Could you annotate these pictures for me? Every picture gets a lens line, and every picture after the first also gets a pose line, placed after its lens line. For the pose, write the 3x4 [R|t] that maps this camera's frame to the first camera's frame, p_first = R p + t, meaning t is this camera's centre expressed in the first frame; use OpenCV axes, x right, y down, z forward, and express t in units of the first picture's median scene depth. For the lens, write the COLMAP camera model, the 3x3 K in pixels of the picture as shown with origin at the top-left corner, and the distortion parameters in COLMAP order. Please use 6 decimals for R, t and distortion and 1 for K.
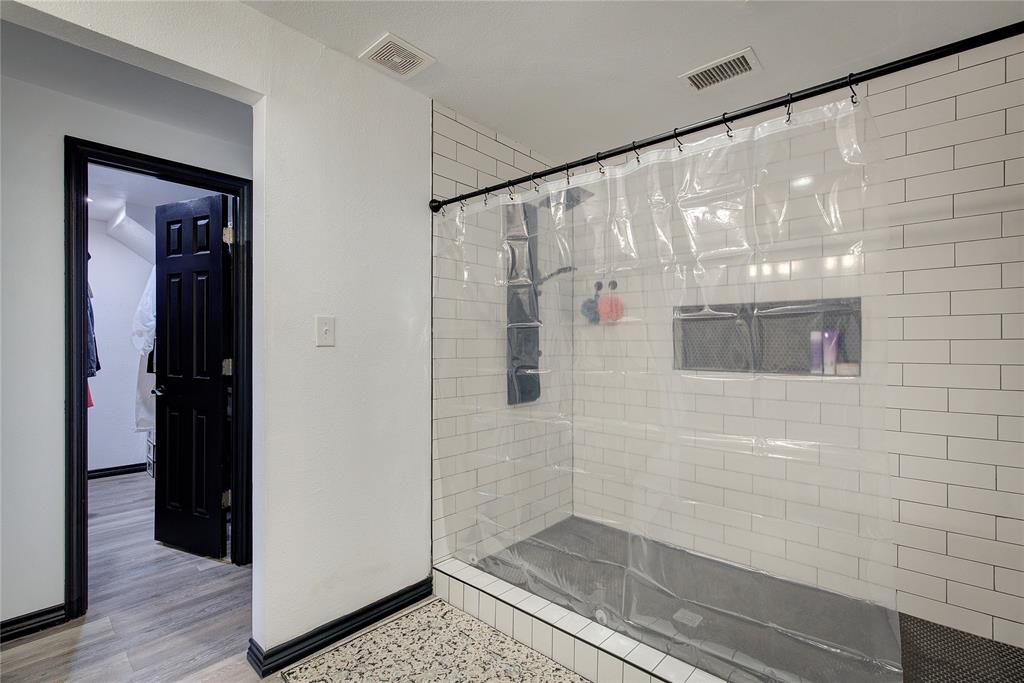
lens RADIAL K [[466.9, 0, 515.9], [0, 466.9, 344.7], [0, 0, 1]] dist [-0.003138, 0.001139]
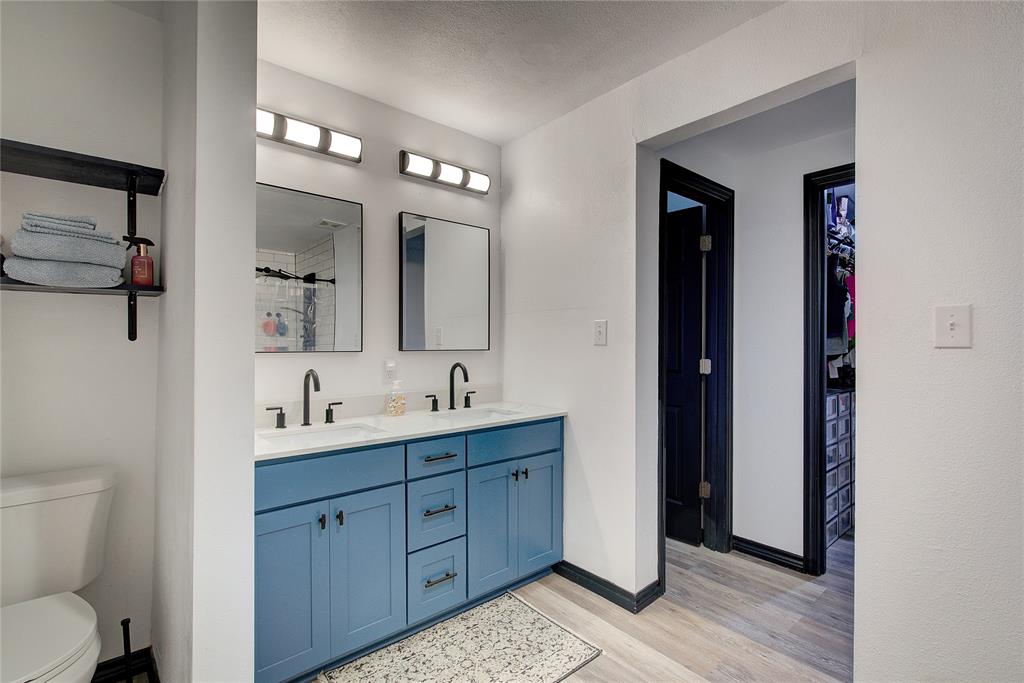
lens RADIAL K [[466.9, 0, 516.1], [0, 466.9, 343.1], [0, 0, 1]] dist [-0.003138, 0.001139]
pose [[-0.146122, -0.004941, -0.989254, 0.370835], [0.001765, 0.999985, -0.005255, -0.001655], [0.989265, -0.002514, -0.146111, 0.453680]]
